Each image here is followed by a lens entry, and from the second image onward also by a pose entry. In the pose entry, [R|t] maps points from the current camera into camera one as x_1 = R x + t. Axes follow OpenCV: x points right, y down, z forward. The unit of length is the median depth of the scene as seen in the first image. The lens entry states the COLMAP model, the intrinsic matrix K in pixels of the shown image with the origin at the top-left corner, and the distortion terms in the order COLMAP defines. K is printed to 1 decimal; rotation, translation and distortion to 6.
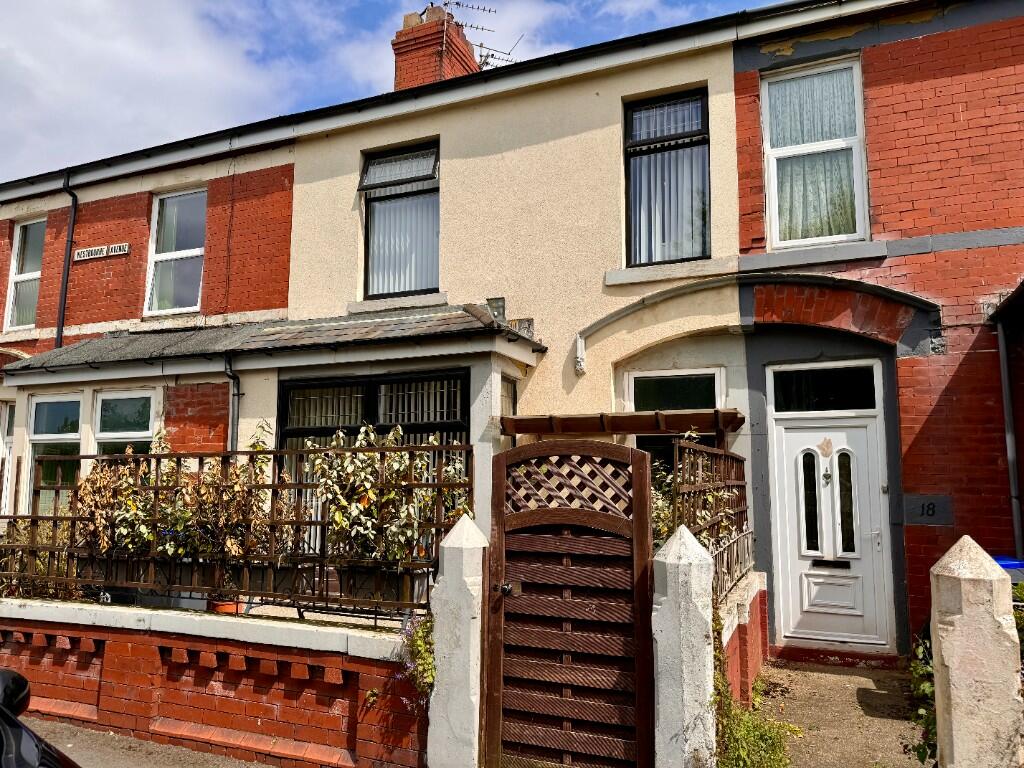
lens RADIAL K [[724.1, 0, 513.1], [0, 724.1, 385.6], [0, 0, 1]] dist [-0.006148, -0.004498]
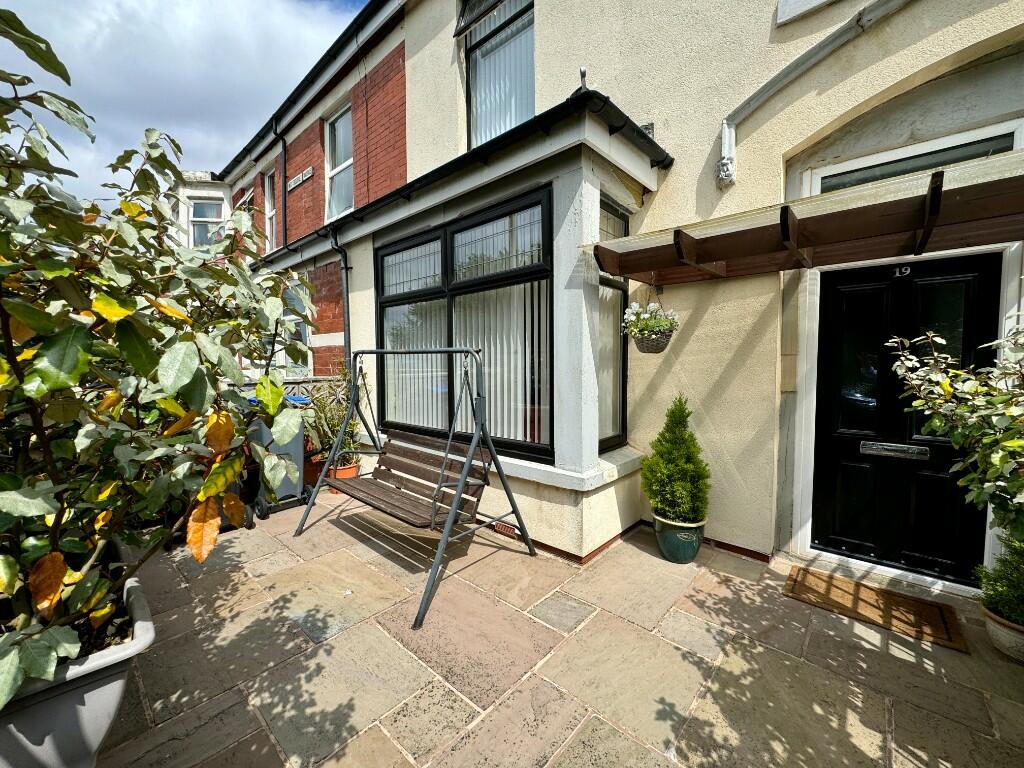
lens RADIAL K [[407.2, 0, 504.1], [0, 407.2, 379.9], [0, 0, 1]] dist [-0.002082, 0.000010]
pose [[0.939568, 0.004323, -0.342334, 0.028527], [0.060262, 0.982220, 0.177798, 0.081806], [0.337016, -0.187683, 0.922602, 0.540111]]
